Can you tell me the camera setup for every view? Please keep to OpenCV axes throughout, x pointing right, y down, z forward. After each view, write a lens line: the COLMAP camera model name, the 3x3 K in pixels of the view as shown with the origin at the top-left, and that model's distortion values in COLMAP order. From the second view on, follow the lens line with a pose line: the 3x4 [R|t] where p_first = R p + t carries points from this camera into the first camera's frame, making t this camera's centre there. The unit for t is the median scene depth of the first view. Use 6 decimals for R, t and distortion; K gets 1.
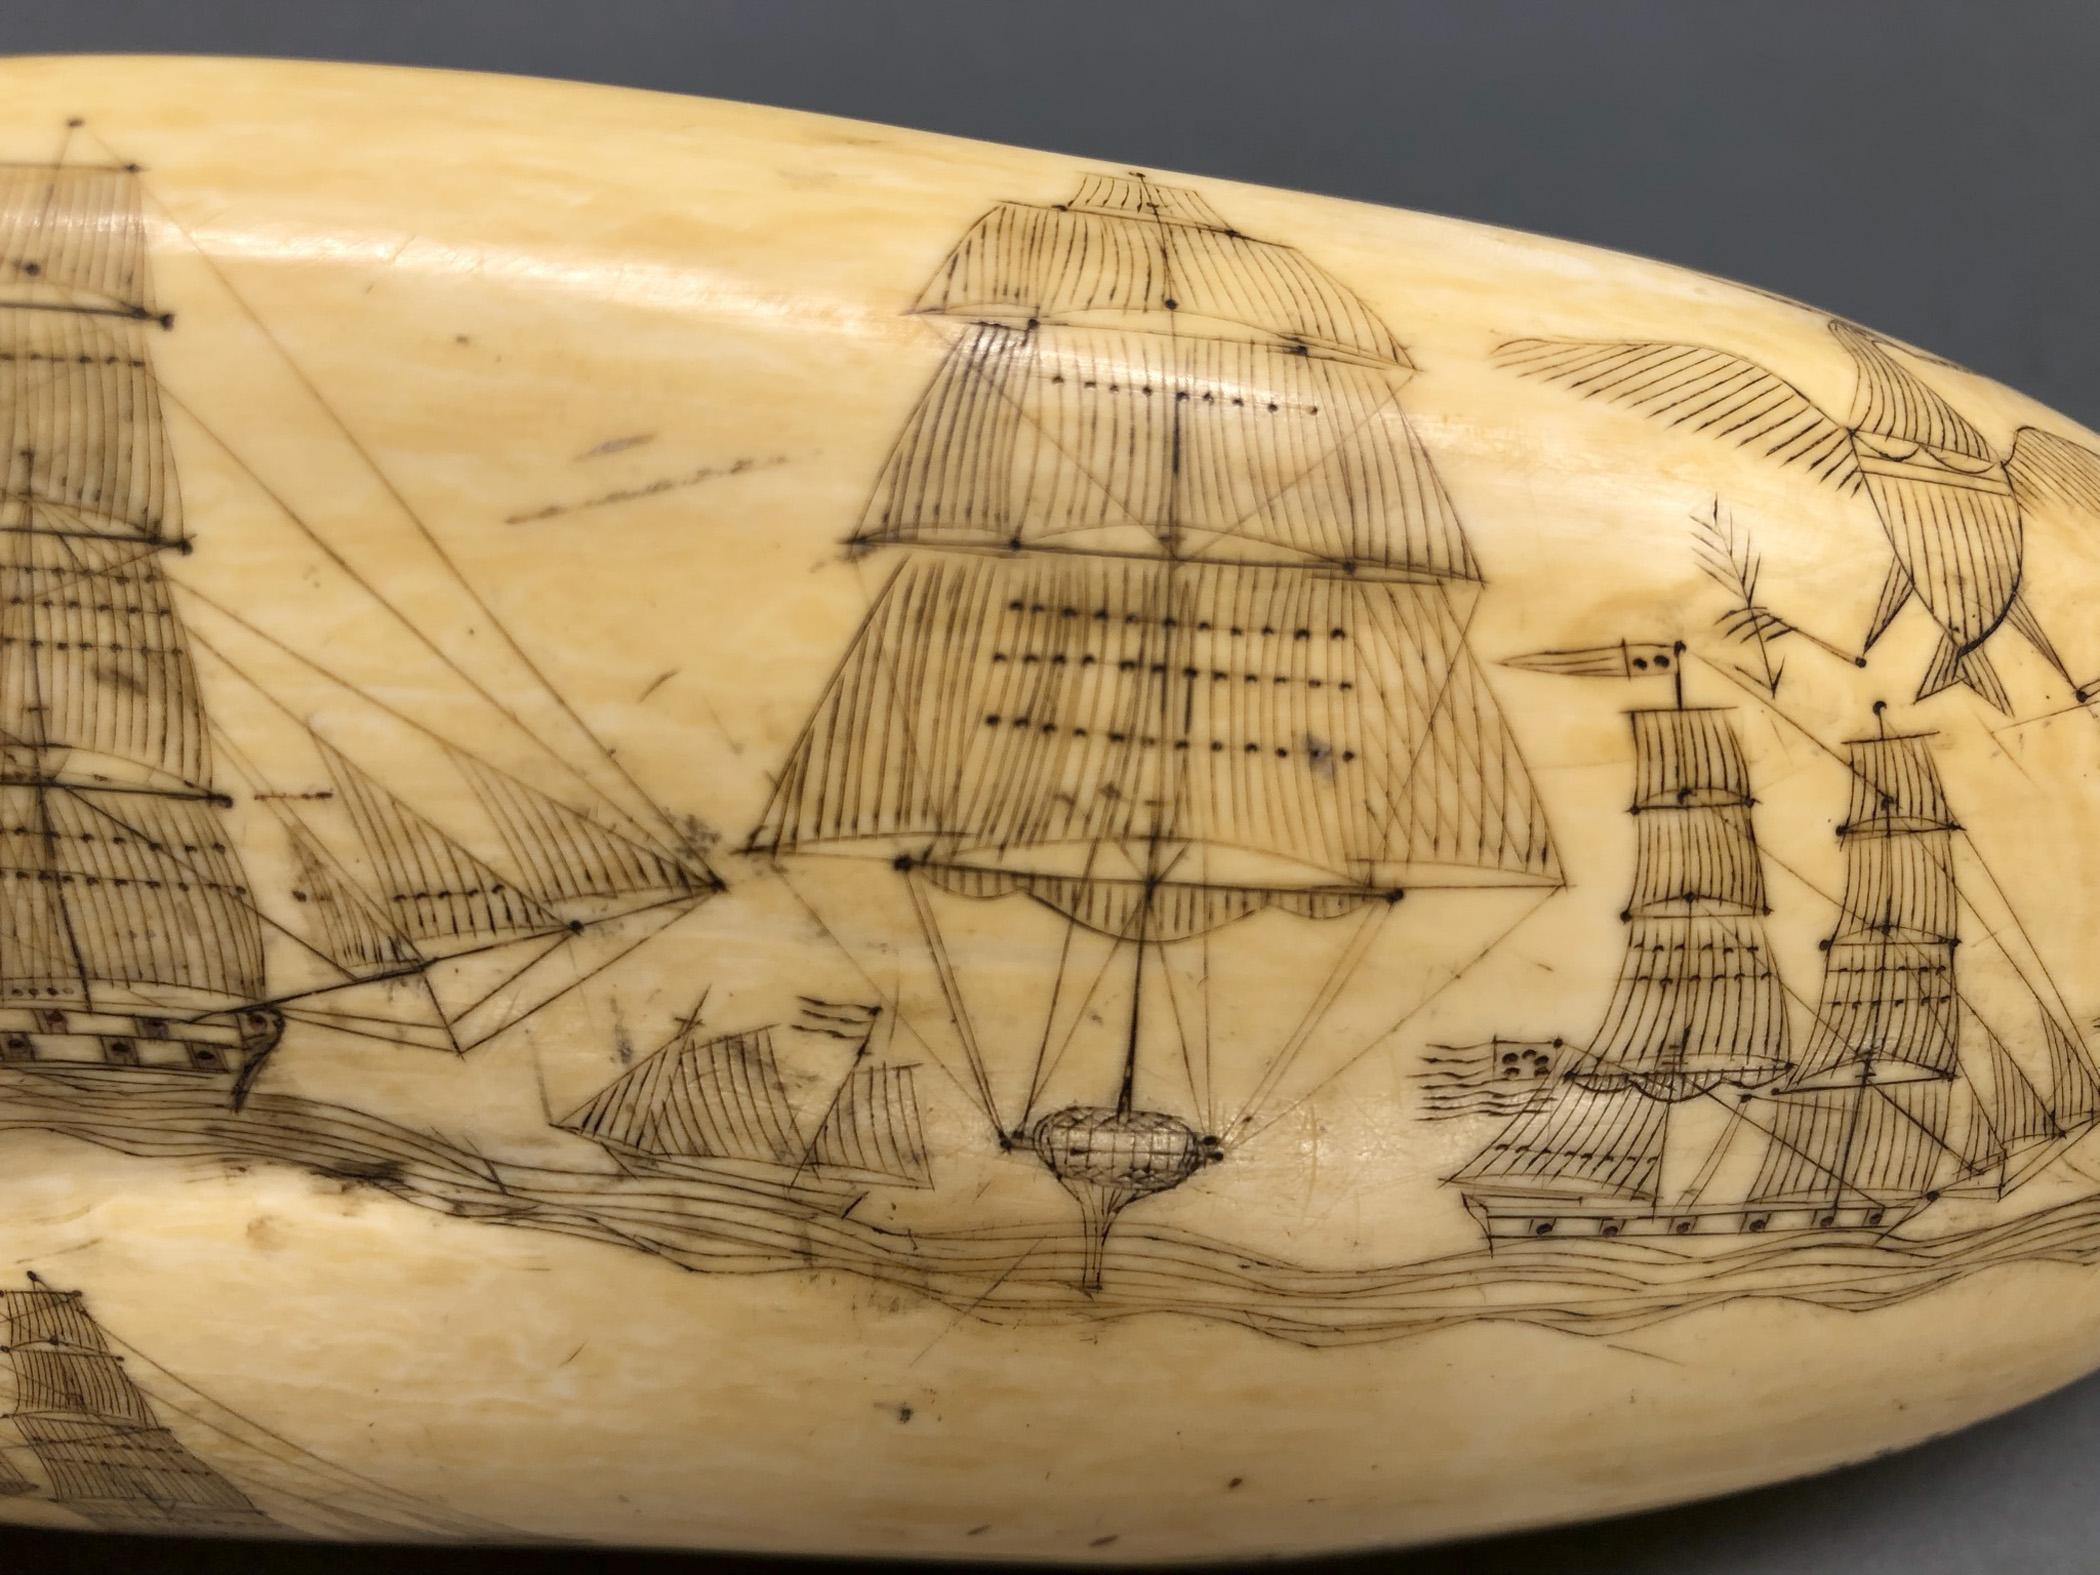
lens RADIAL K [[1851.9, 0, 1050.0], [0, 1851.9, 787.5], [0, 0, 1]] dist [-0.034360, 0.004336]
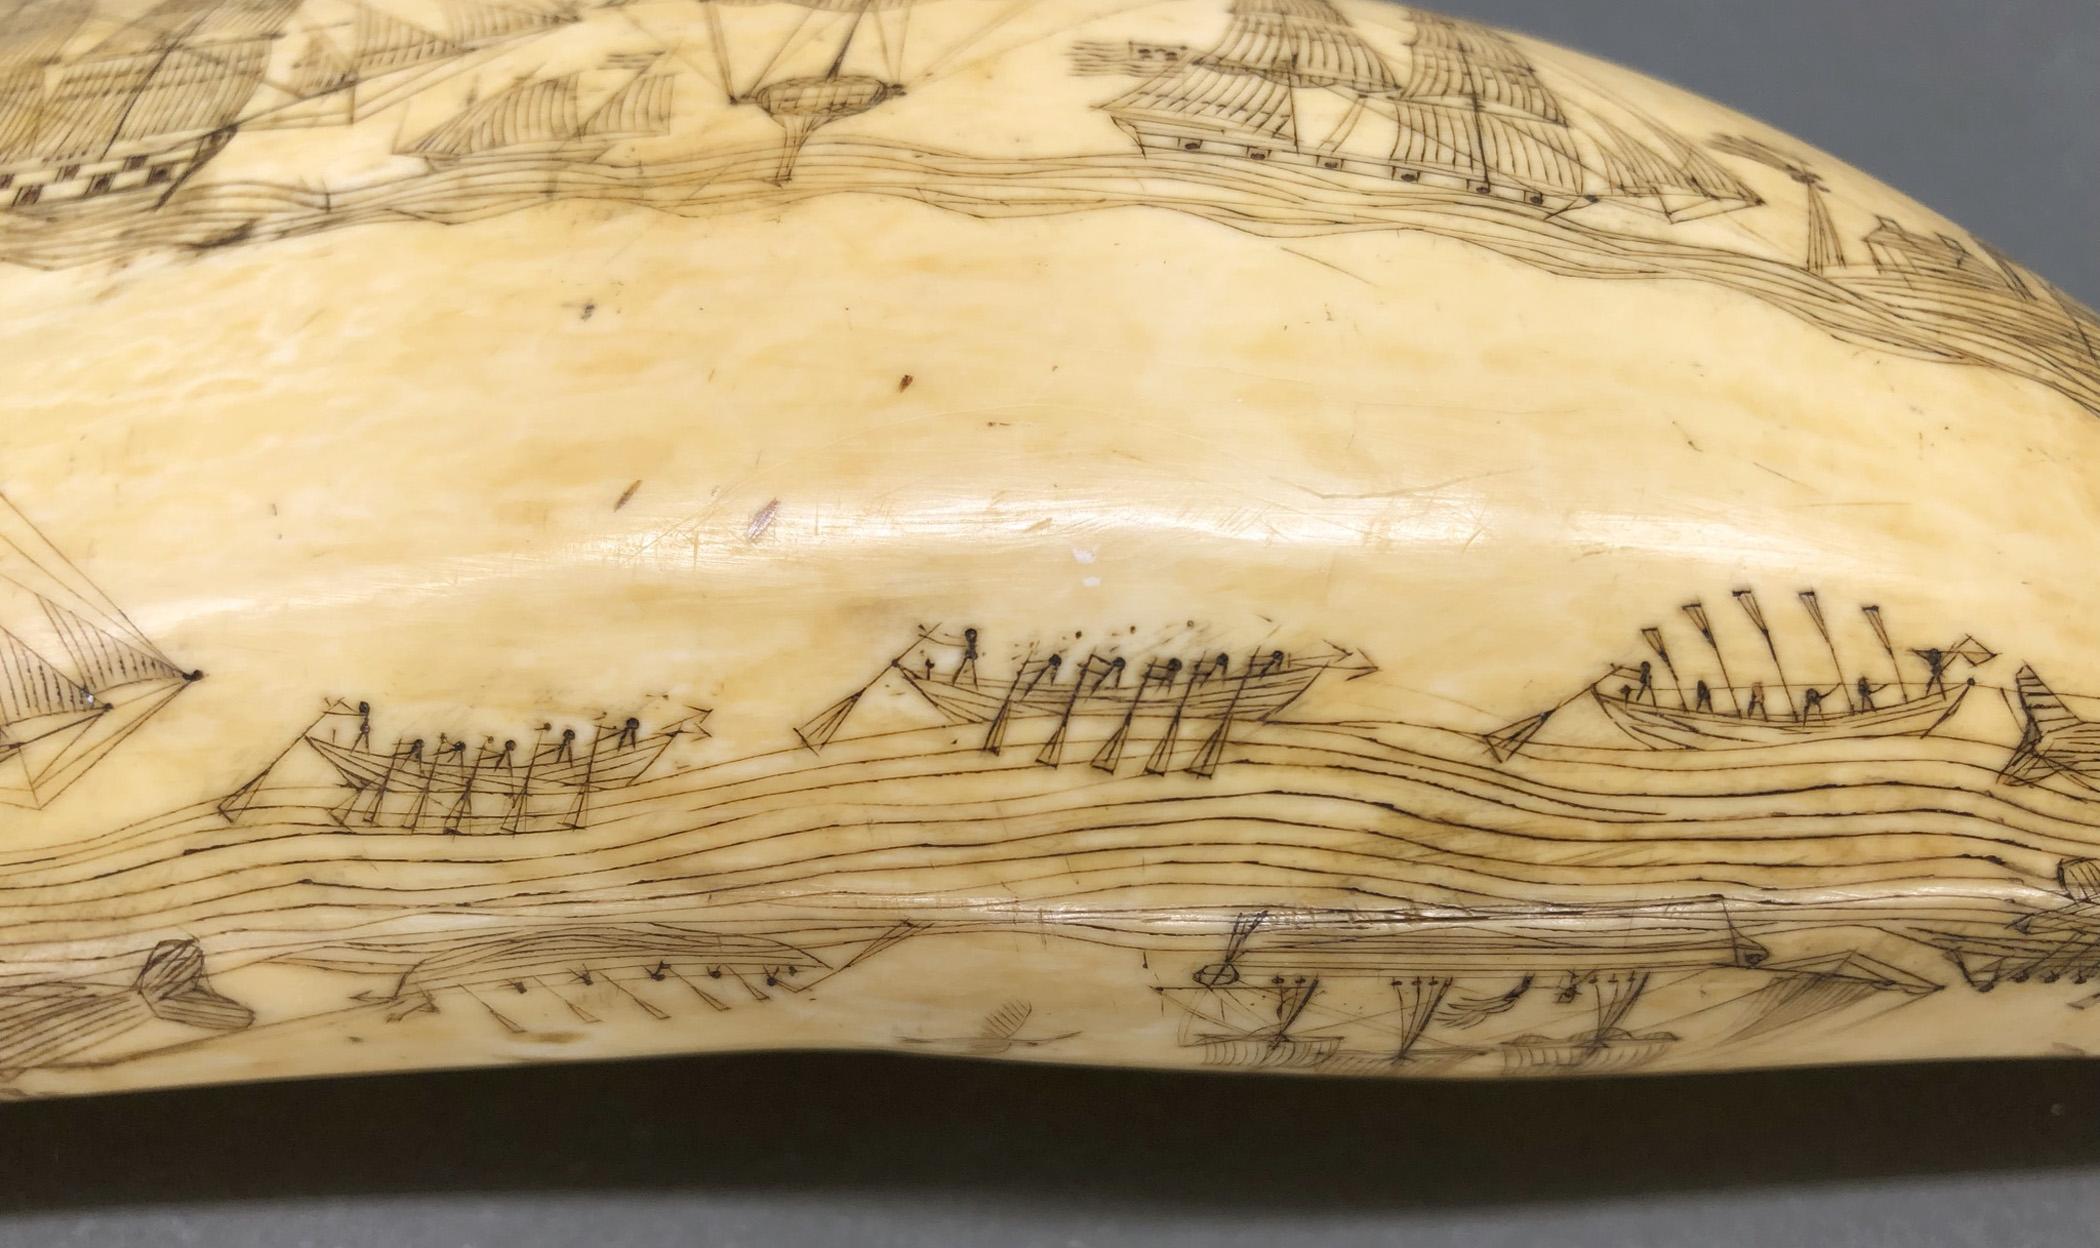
lens RADIAL K [[1809.7, 0, 1049.0], [0, 1809.7, 755.5], [0, 0, 1]] dist [-0.029645, 0.018685]
pose [[0.991416, -0.039614, -0.124596, 0.321303], [-0.092140, 0.464403, -0.880818, 1.454884], [0.092755, 0.884737, 0.456767, 0.869697]]
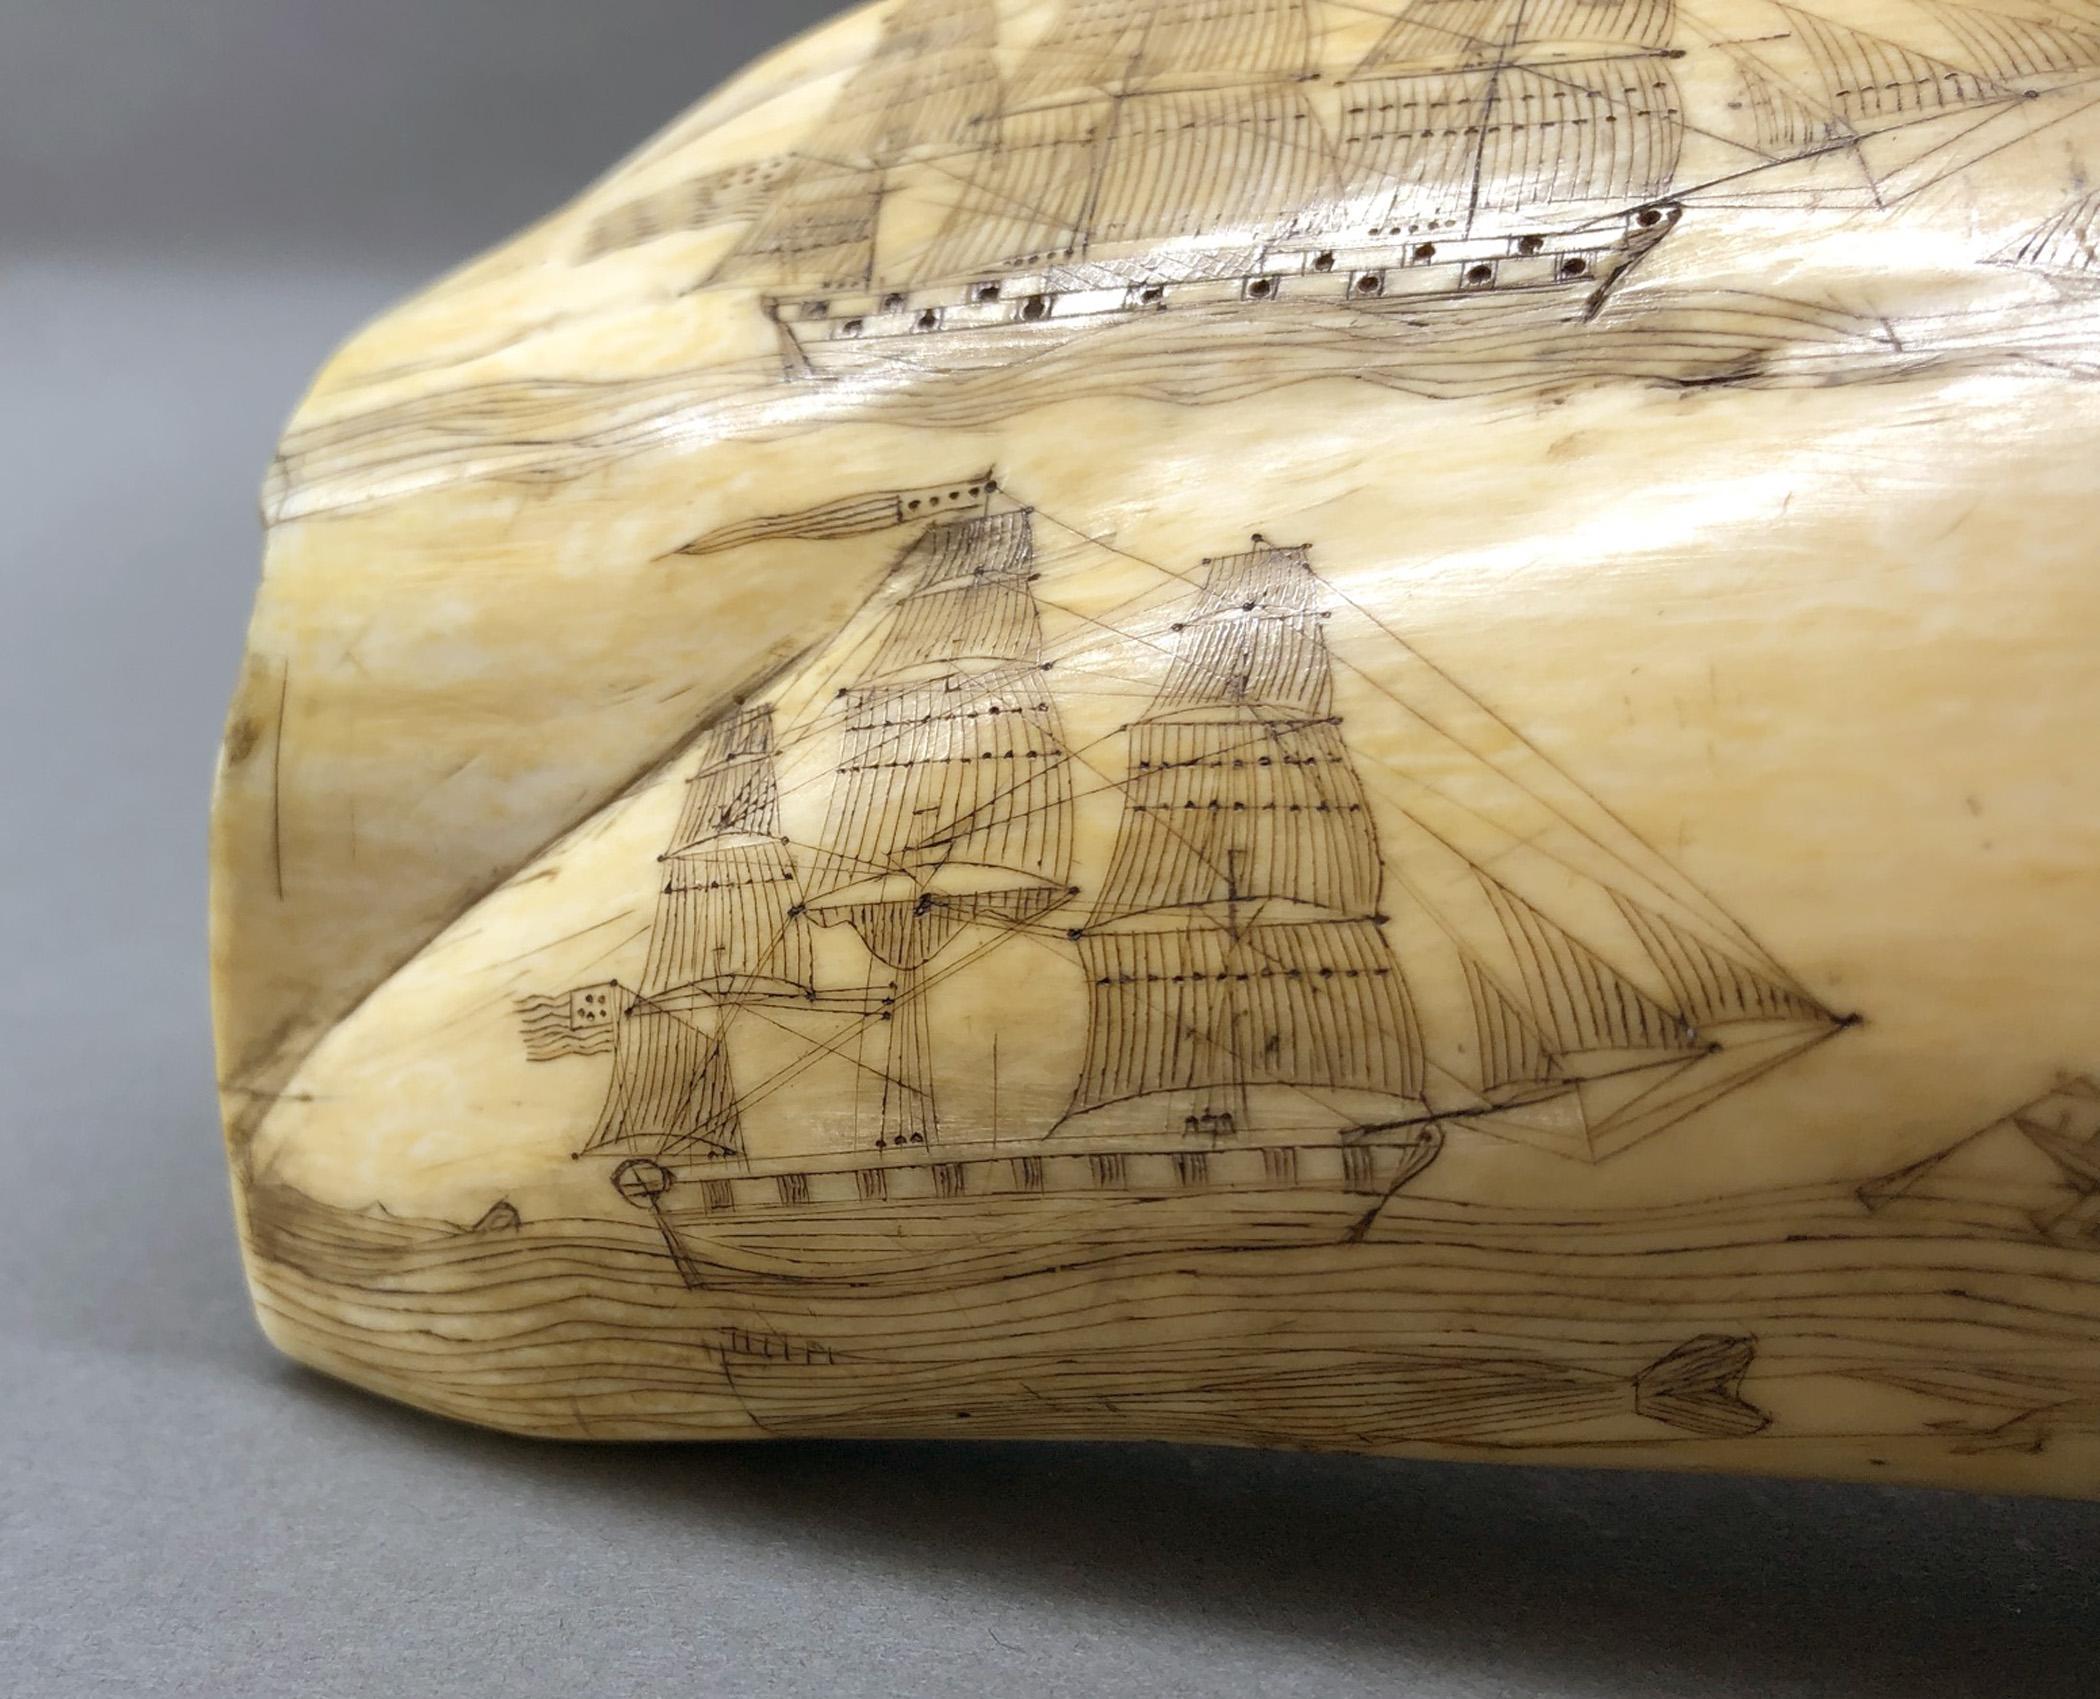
lens RADIAL K [[2338.9, 0, 752.4], [0, 2338.9, 1051.3], [0, 0, 1]] dist [-0.016848, -0.016523]
pose [[0.936098, 0.069181, -0.344868, -0.427420], [-0.322321, 0.561239, -0.762312, 1.518063], [0.140816, 0.824757, 0.547673, 0.624351]]
